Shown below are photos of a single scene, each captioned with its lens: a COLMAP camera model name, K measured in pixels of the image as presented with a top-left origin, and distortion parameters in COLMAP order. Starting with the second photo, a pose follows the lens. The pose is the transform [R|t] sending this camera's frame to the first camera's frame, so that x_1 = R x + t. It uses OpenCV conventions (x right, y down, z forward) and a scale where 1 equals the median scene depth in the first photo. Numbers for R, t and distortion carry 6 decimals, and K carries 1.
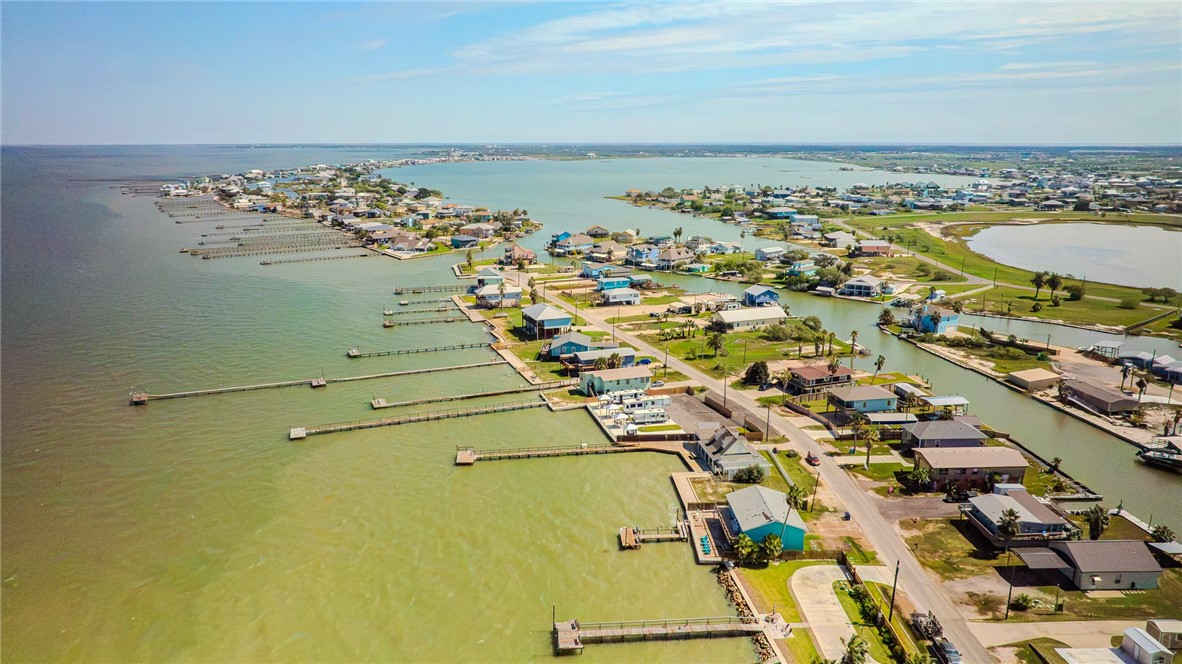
lens RADIAL K [[822.9, 0, 587.8], [0, 822.9, 331.0], [0, 0, 1]] dist [-0.025621, 0.010069]
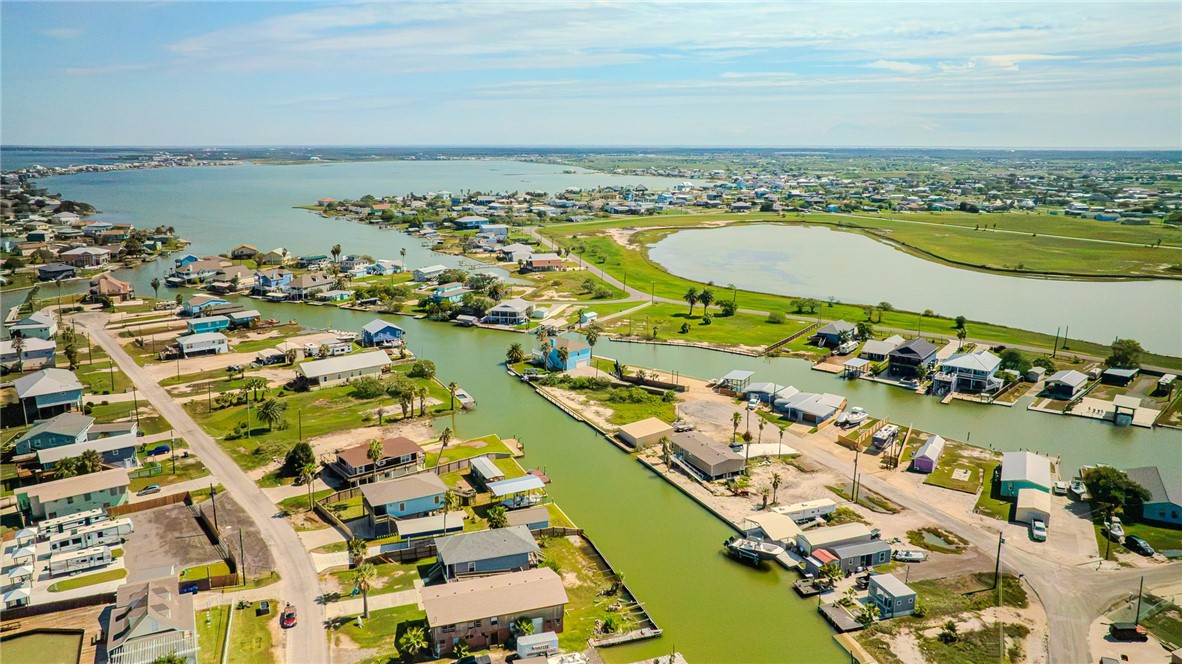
lens RADIAL K [[822.9, 0, 587.8], [0, 822.9, 331.0], [0, 0, 1]] dist [-0.025621, 0.010069]
pose [[0.955894, -0.062005, 0.287093, 0.137730], [0.062793, 0.998006, 0.006471, -0.029525], [-0.286921, 0.011842, 0.957881, 0.111889]]
